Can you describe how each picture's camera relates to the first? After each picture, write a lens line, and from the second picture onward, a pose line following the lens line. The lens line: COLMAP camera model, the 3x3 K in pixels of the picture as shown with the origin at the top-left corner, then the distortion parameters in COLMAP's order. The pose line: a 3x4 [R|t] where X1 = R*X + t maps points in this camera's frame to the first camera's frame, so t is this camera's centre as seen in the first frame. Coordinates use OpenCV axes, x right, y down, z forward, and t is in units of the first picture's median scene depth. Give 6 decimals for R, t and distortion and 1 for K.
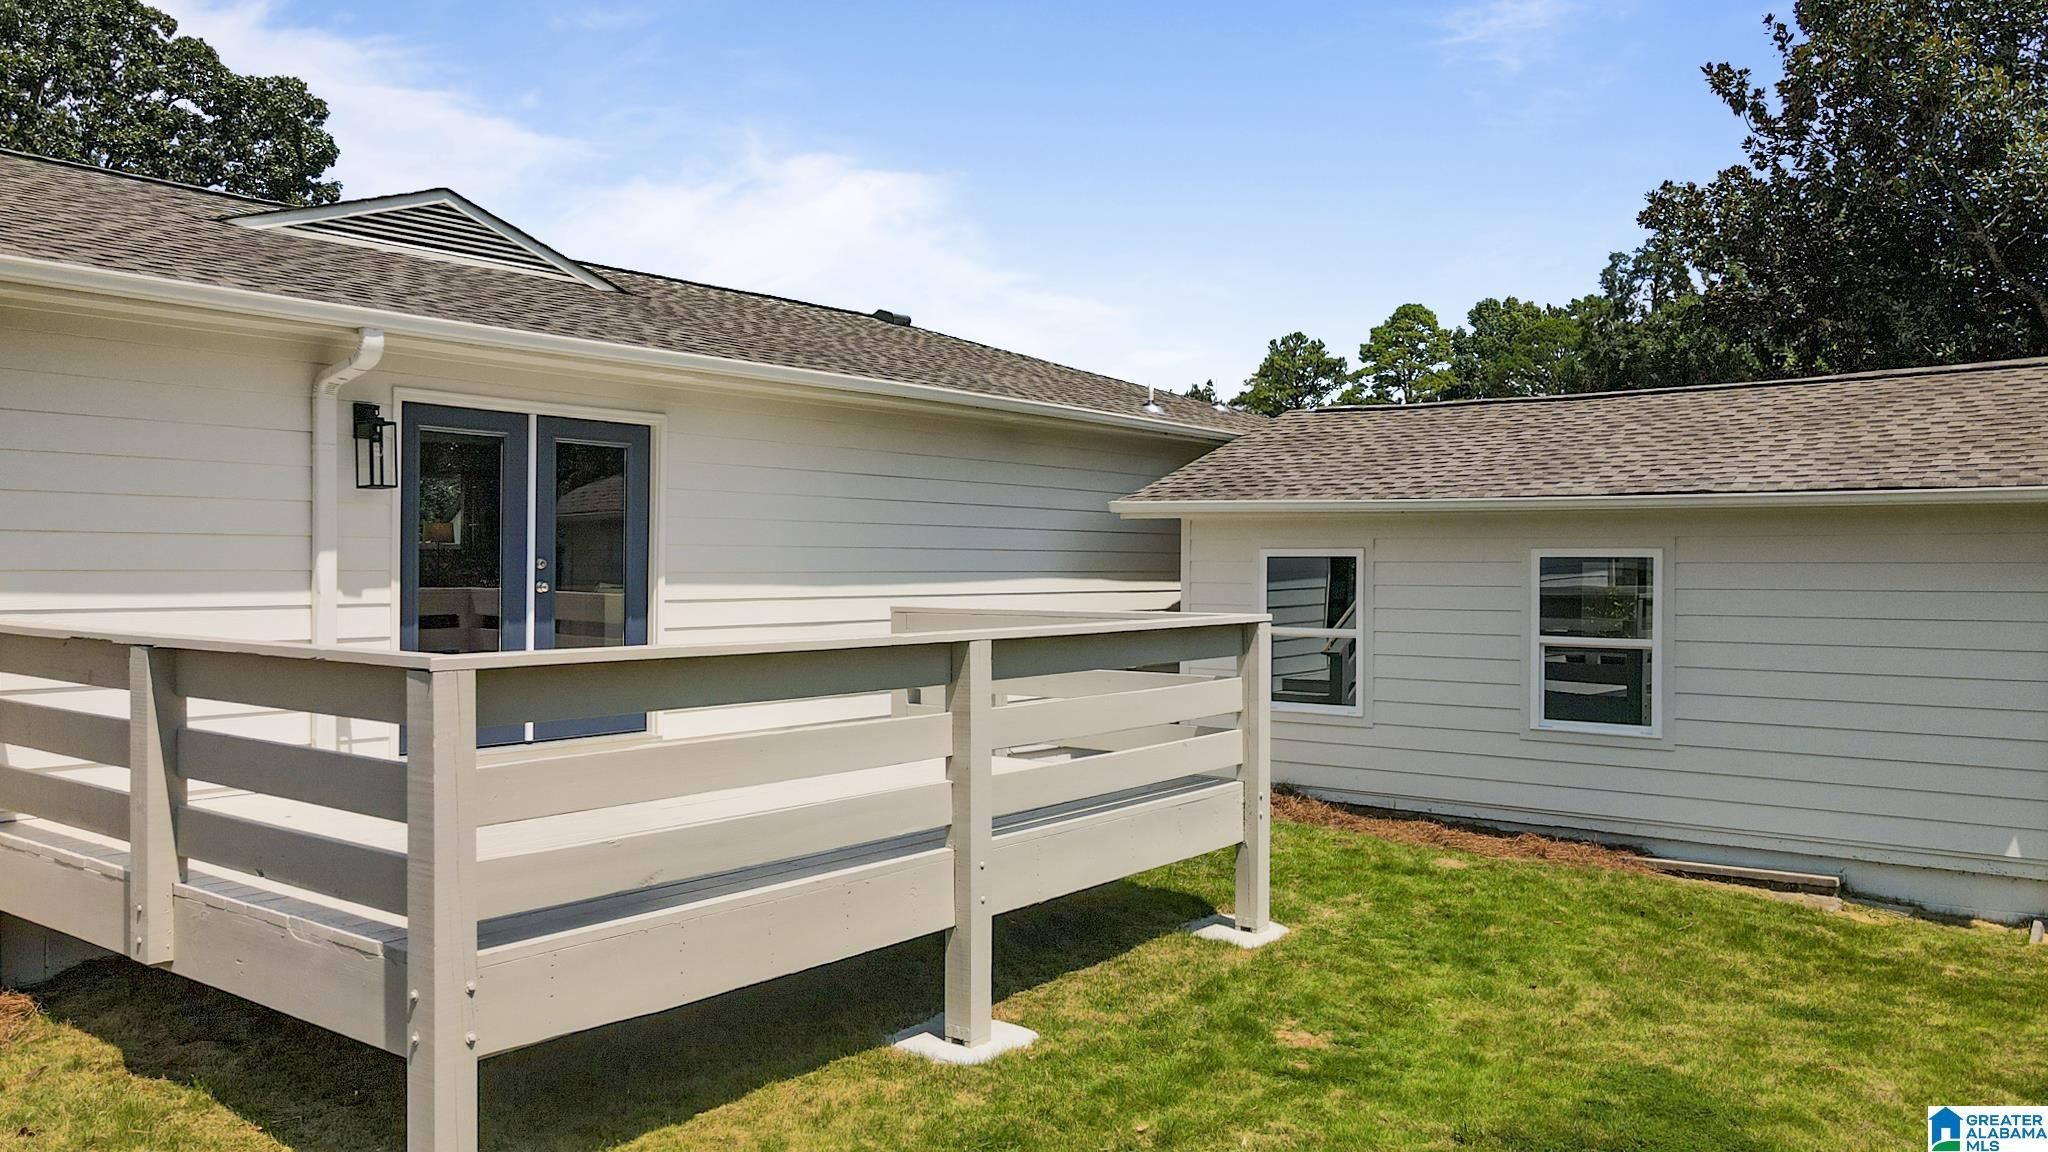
lens RADIAL K [[1529.3, 0, 1014.5], [0, 1529.3, 580.9], [0, 0, 1]] dist [0.006602, 0.025836]
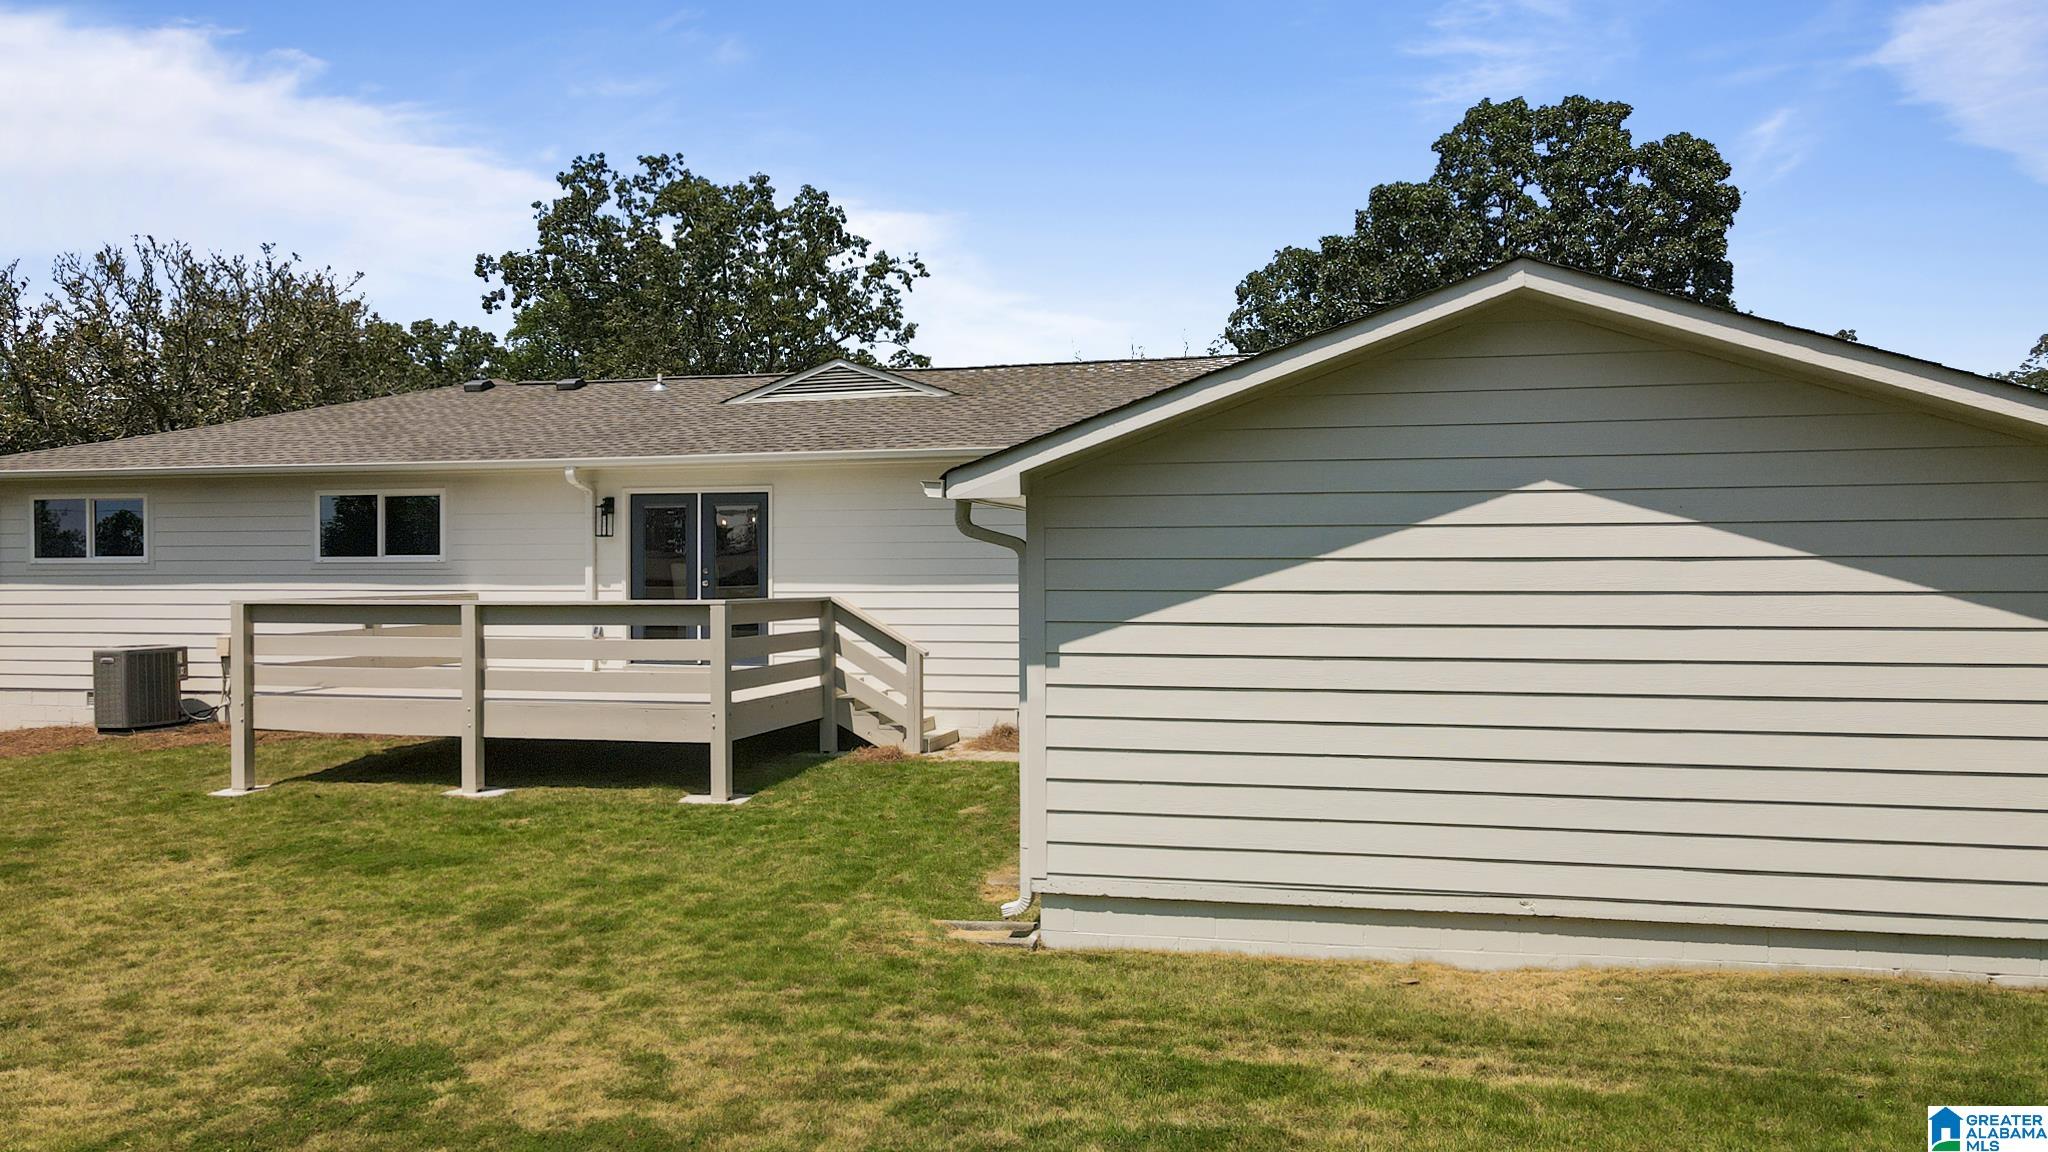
lens RADIAL K [[1529.3, 0, 1012.5], [0, 1529.3, 573.0], [0, 0, 1]] dist [0.006602, 0.025836]
pose [[0.392558, -0.005789, -0.919709, 1.041439], [-0.007981, 0.999921, -0.009700, 0.003926], [0.919693, 0.011148, 0.392480, 0.400486]]
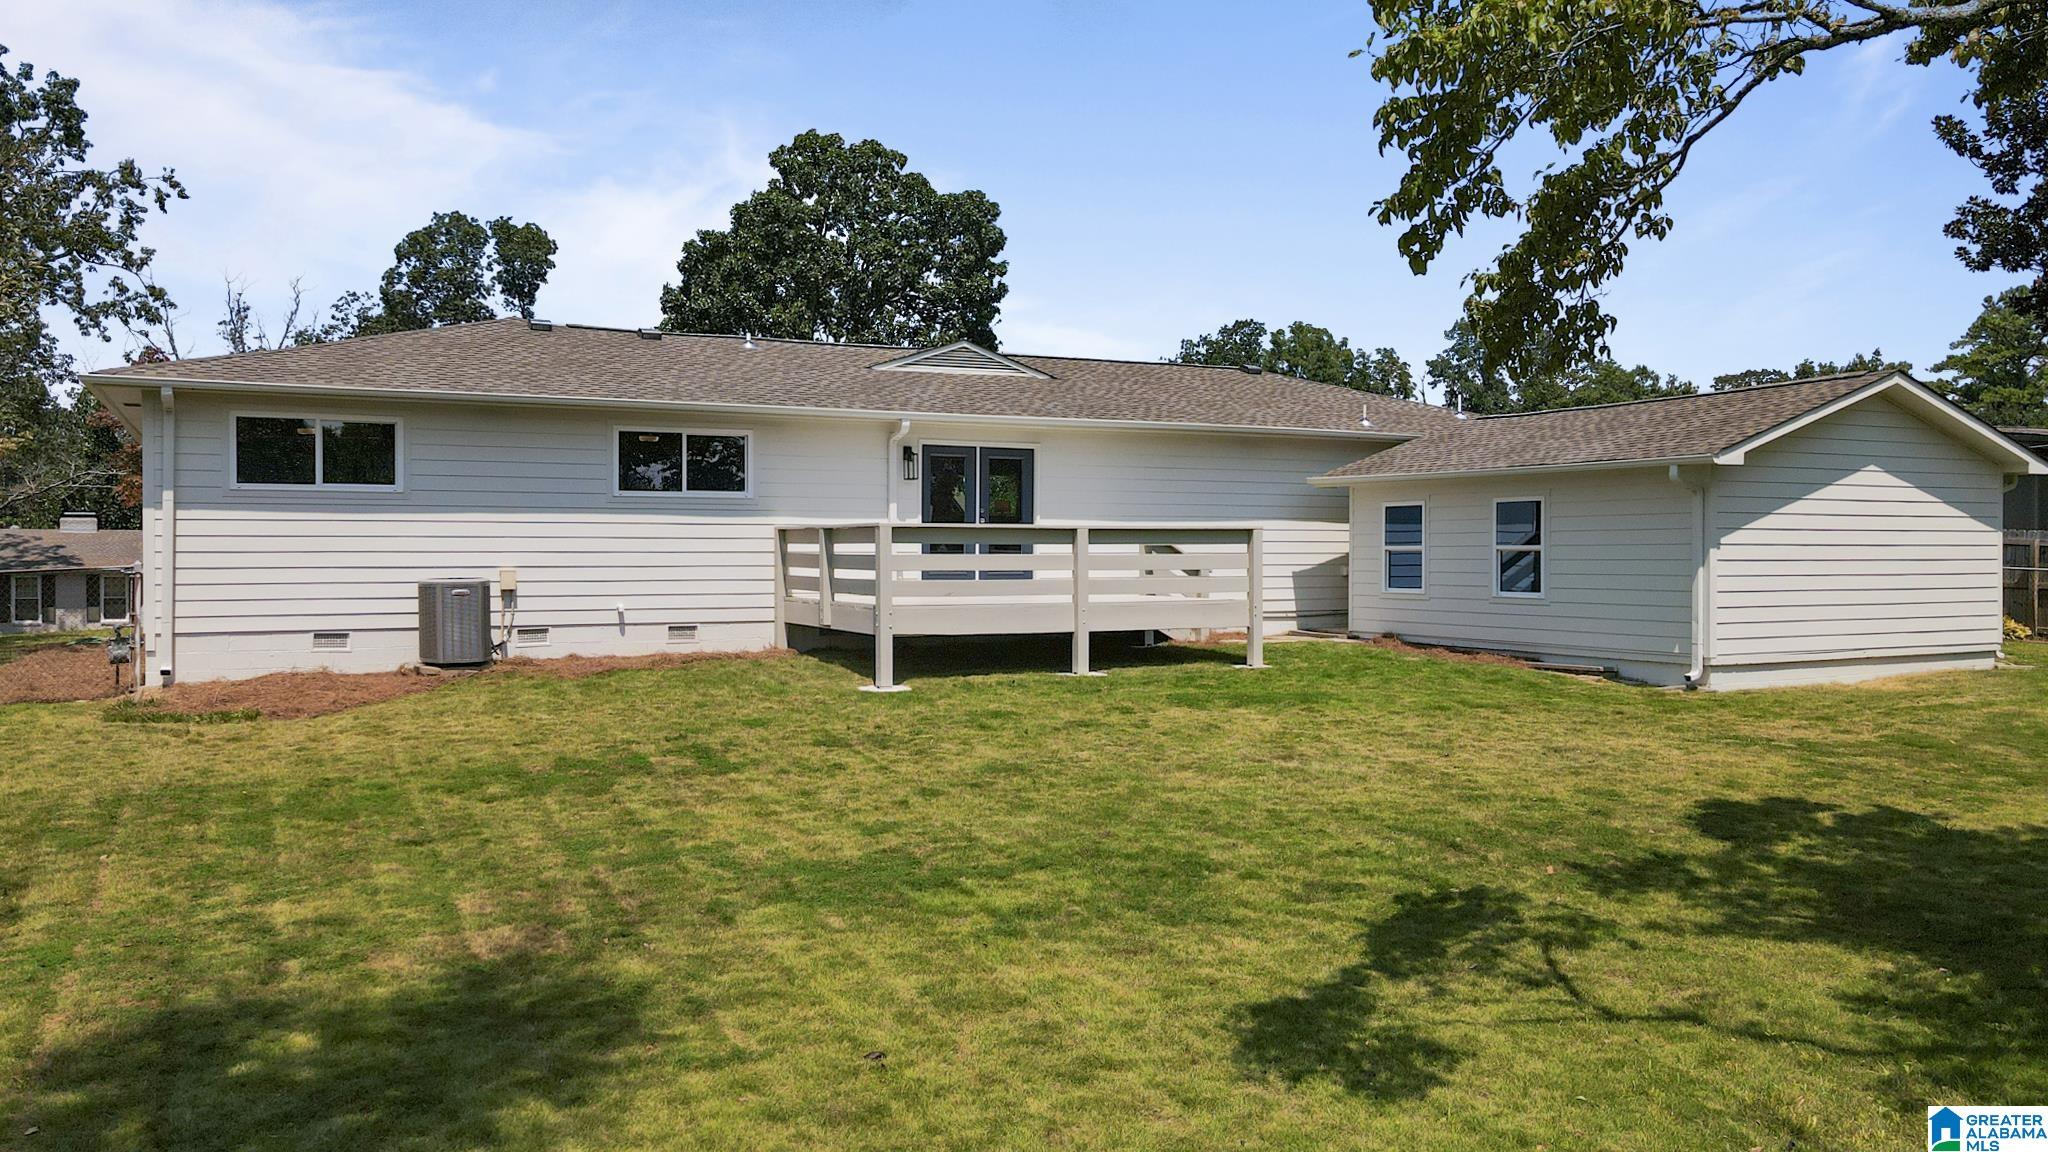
lens RADIAL K [[1529.3, 0, 1009.2], [0, 1529.3, 593.5], [0, 0, 1]] dist [0.006602, 0.025836]
pose [[0.899708, 0.007322, -0.436432, 0.493831], [-0.001250, 0.999898, 0.014198, 0.054296], [0.436491, -0.012228, 0.899625, -0.715826]]
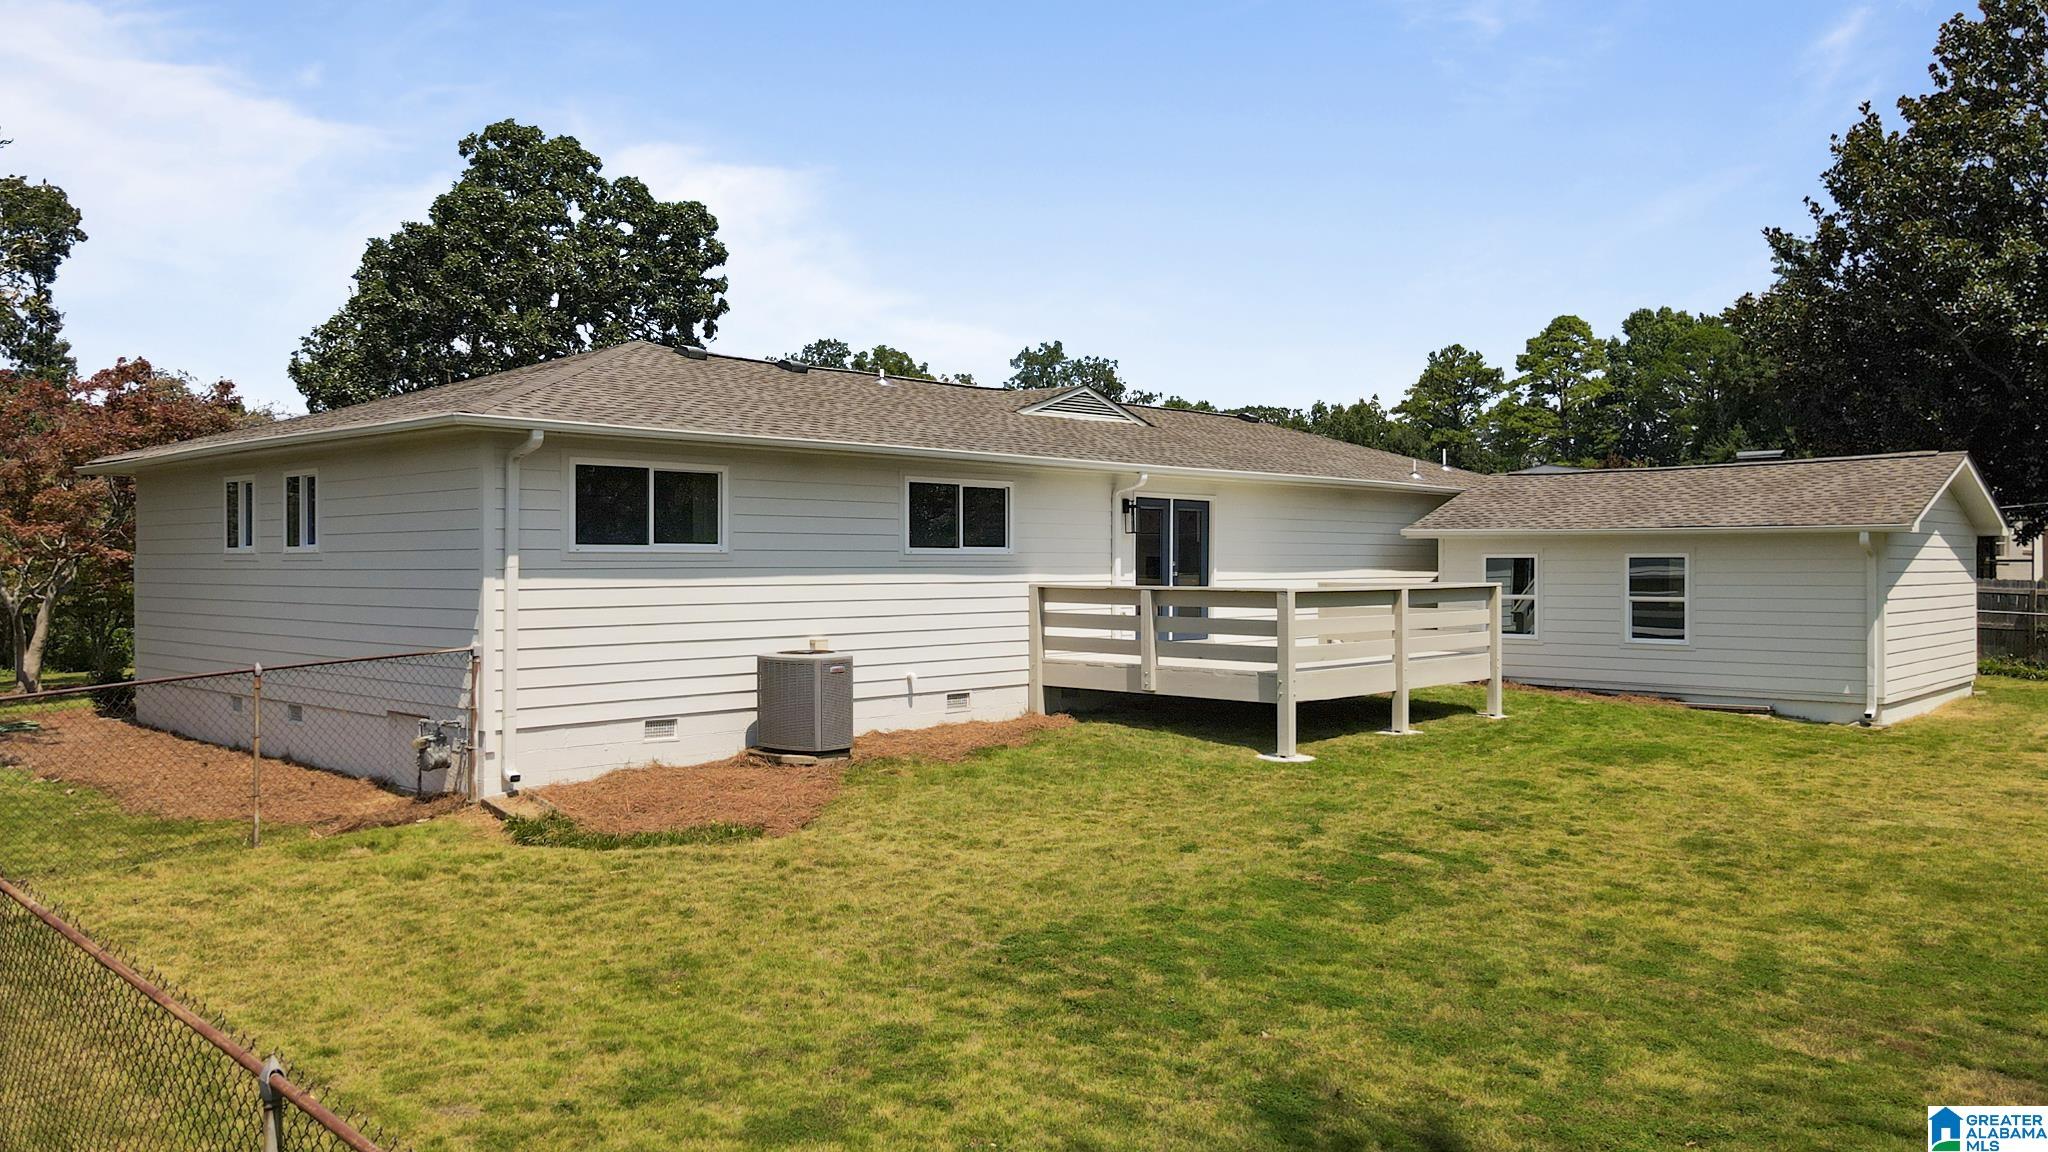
lens RADIAL K [[1529.3, 0, 1014.3], [0, 1529.3, 574.1], [0, 0, 1]] dist [0.006602, 0.025836]
pose [[0.995594, -0.005602, -0.093603, -0.219438], [0.005109, 0.999972, -0.005503, 0.010609], [0.093632, 0.005000, 0.995594, -0.867925]]
